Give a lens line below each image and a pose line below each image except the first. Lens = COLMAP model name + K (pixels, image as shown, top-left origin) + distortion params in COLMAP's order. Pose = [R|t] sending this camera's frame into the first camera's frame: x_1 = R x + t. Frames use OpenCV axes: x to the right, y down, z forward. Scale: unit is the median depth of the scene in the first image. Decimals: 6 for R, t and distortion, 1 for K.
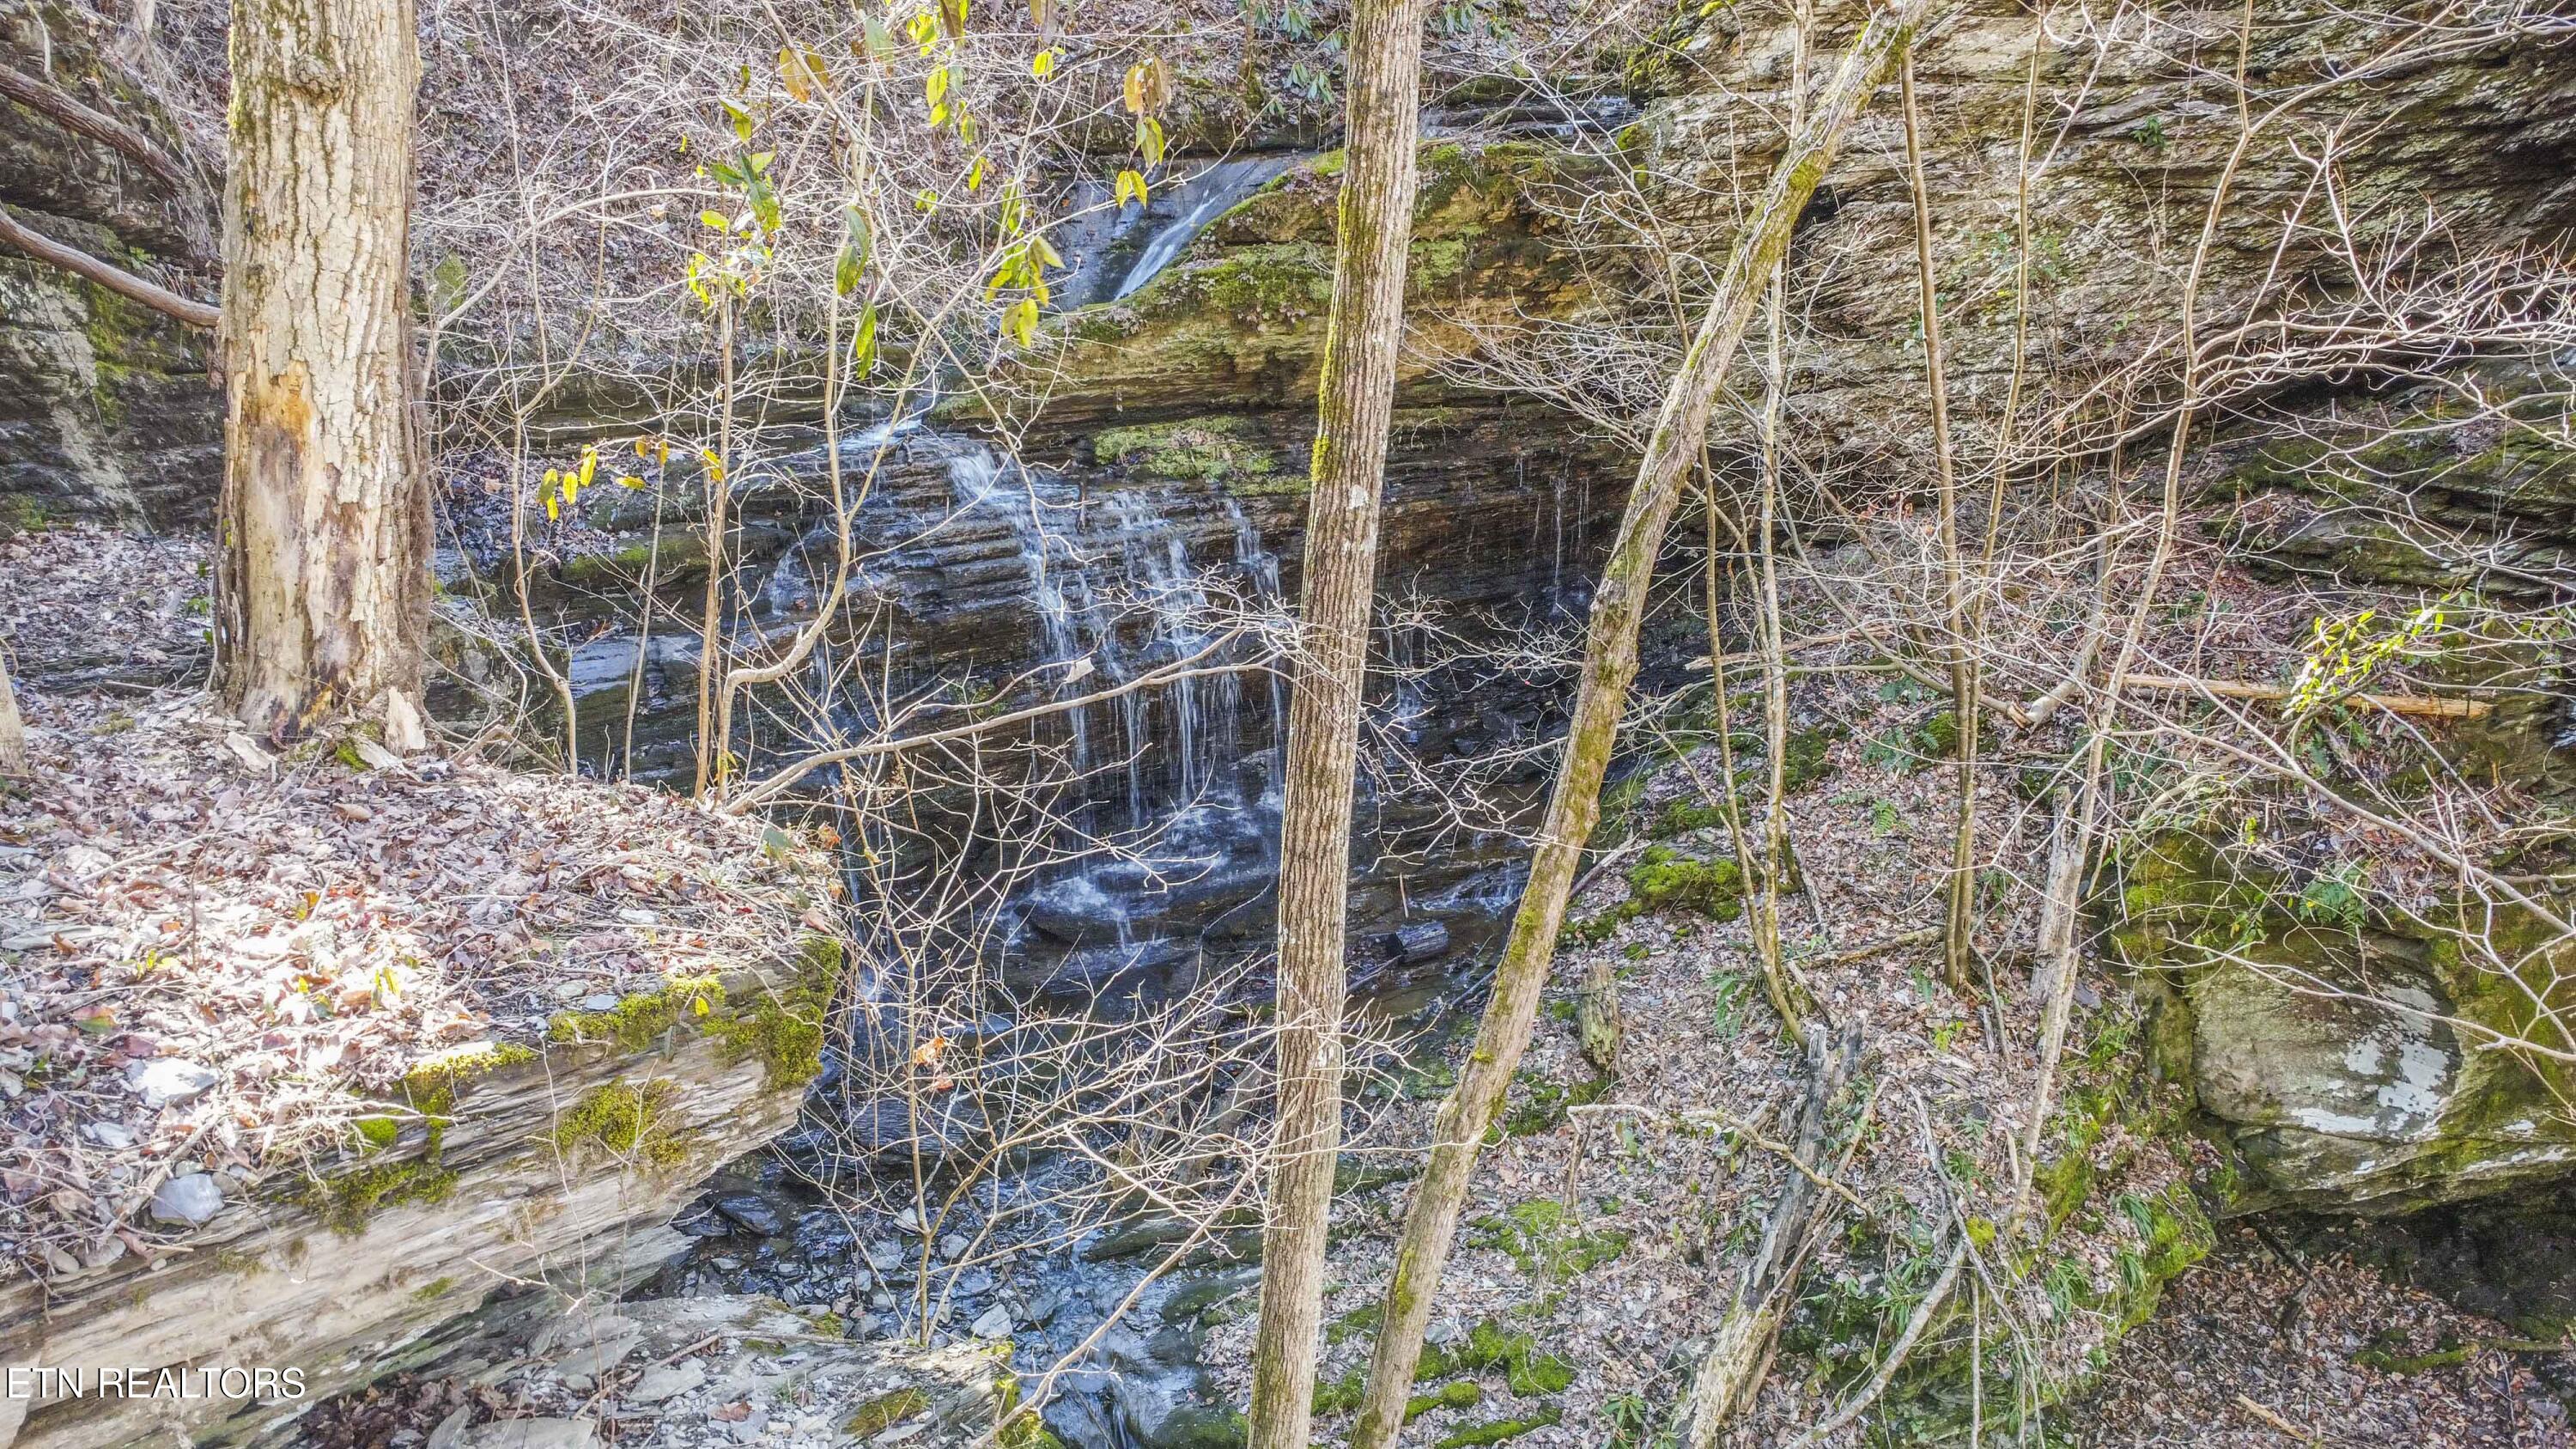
lens RADIAL K [[1902.7, 0, 1278.8], [0, 1902.7, 729.3], [0, 0, 1]] dist [-0.121862, 0.181362]
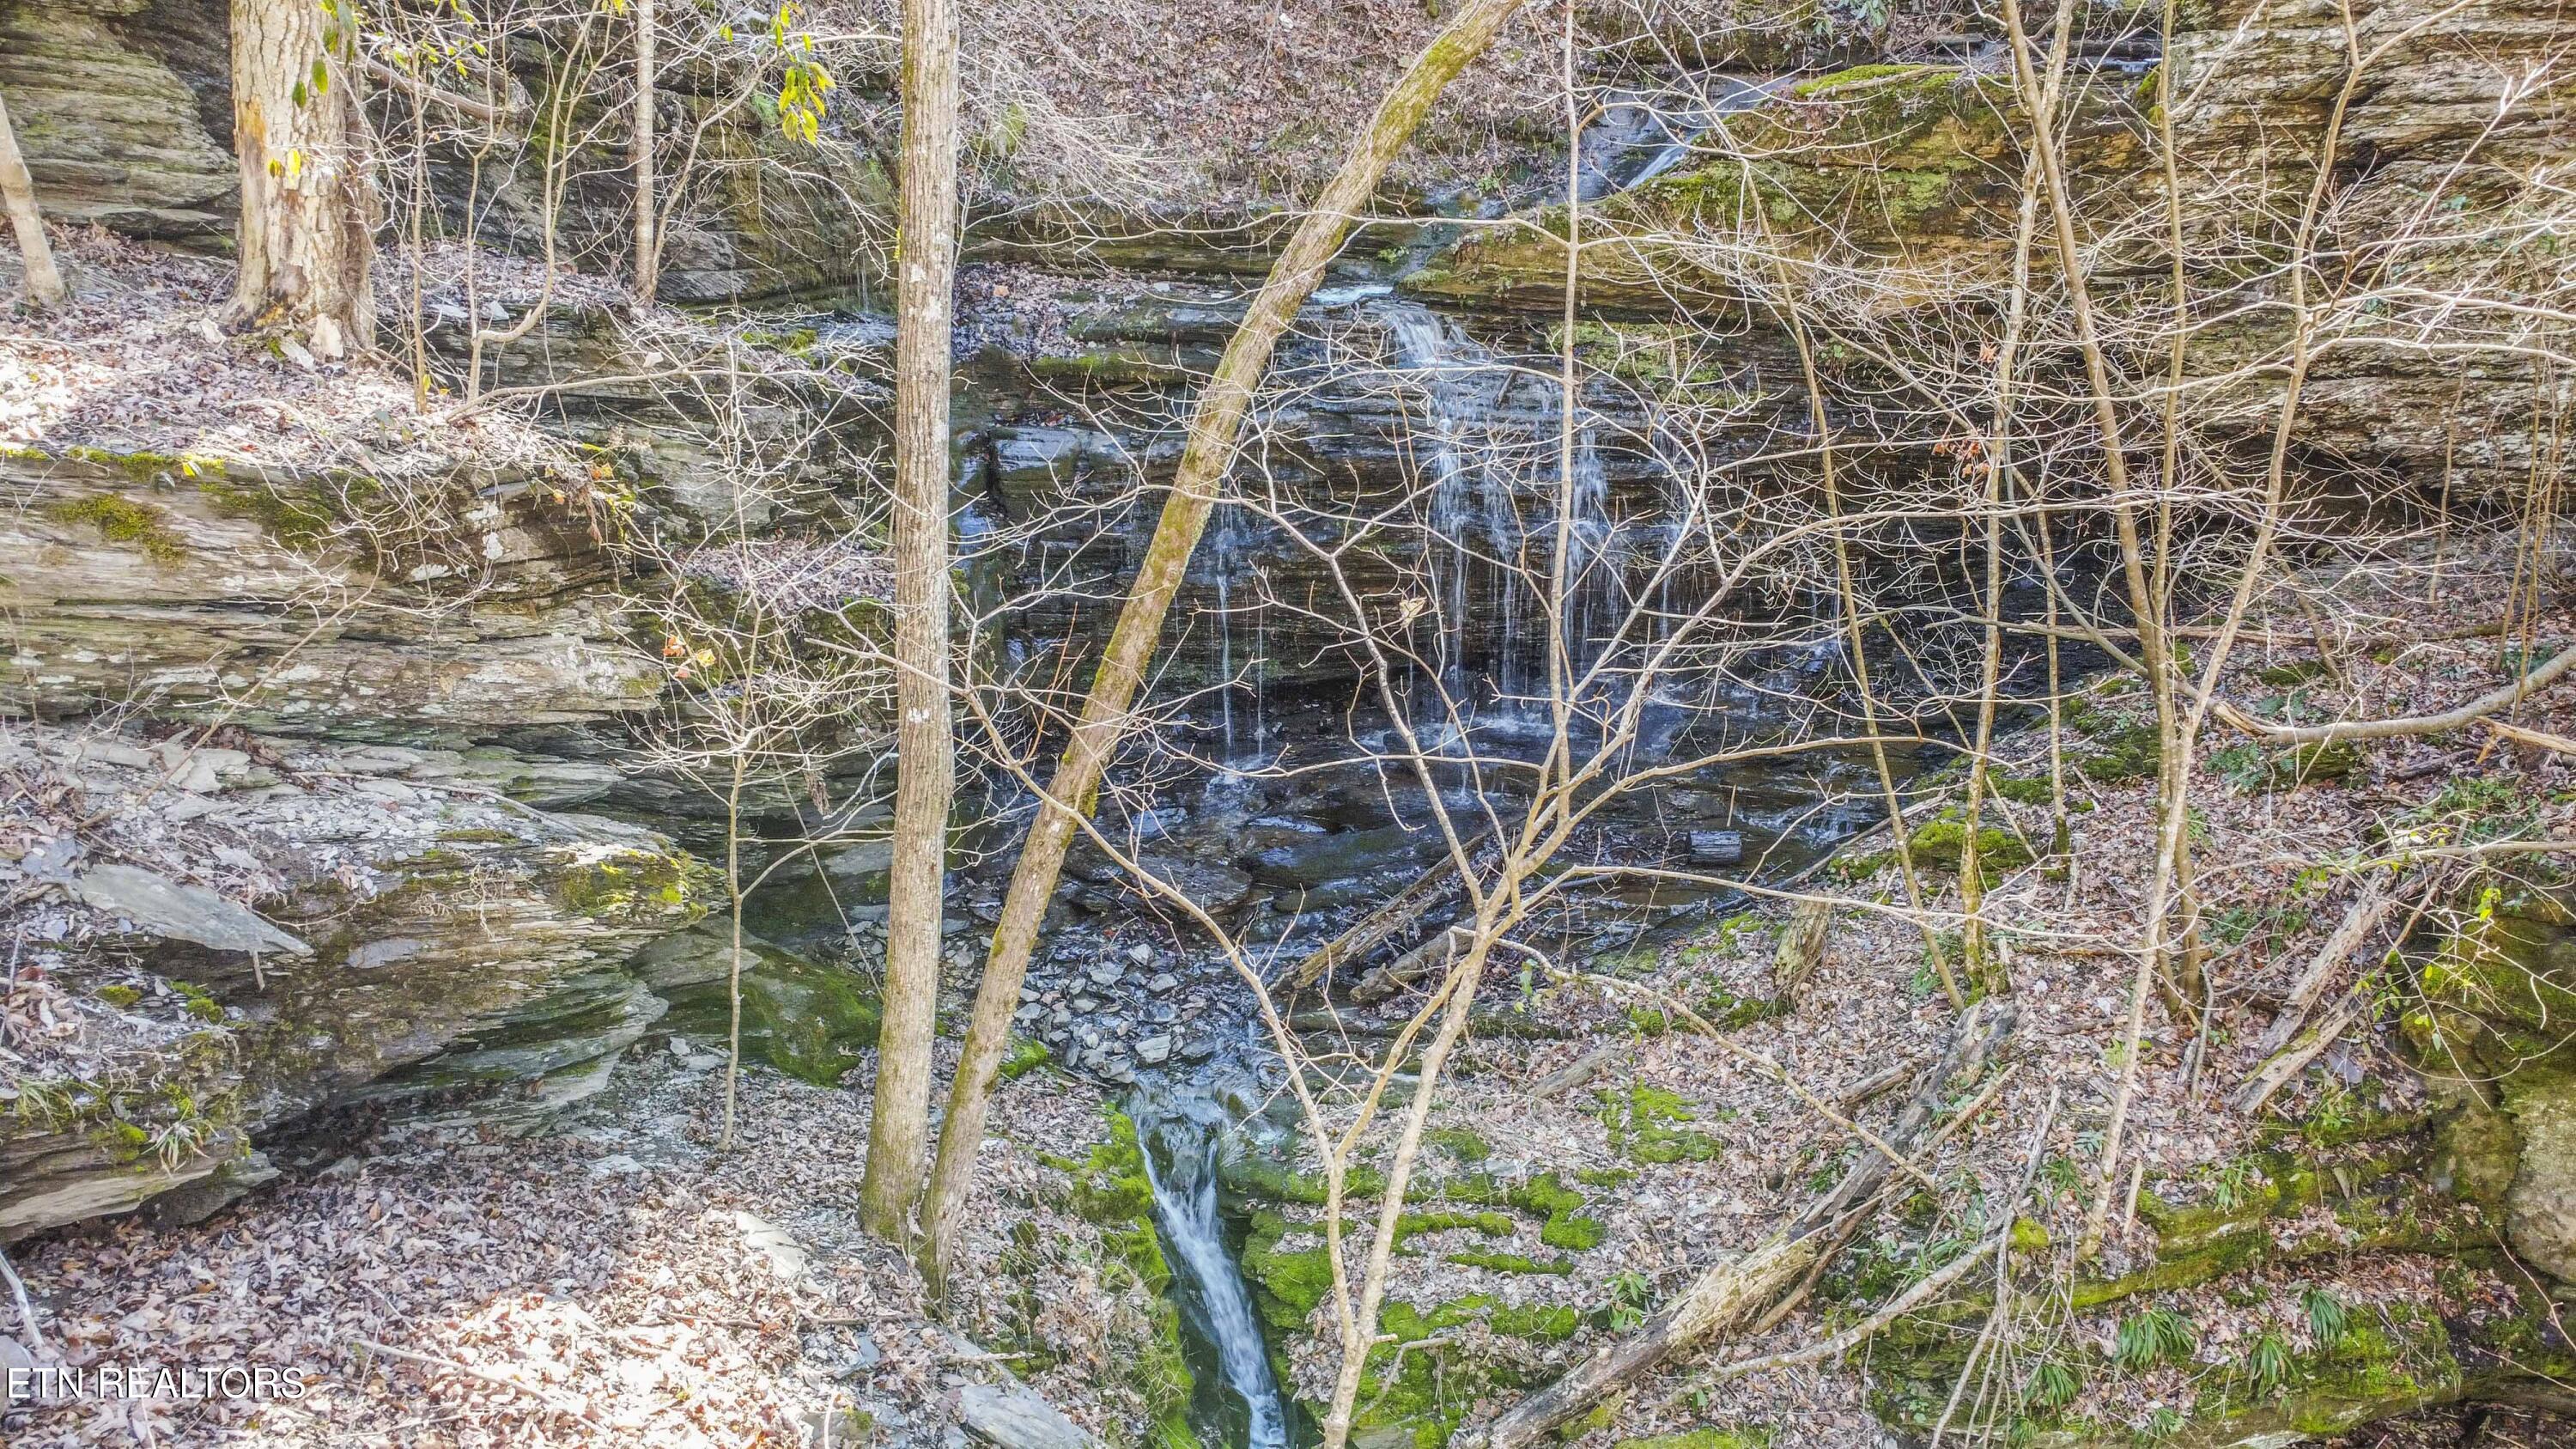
lens RADIAL K [[1902.7, 0, 1278.8], [0, 1902.7, 729.3], [0, 0, 1]] dist [-0.121862, 0.181362]
pose [[0.875940, 0.210445, -0.434100, 0.350997], [-0.194141, 0.977528, 0.082146, 0.012270], [0.441632, 0.012322, 0.897112, -0.020549]]
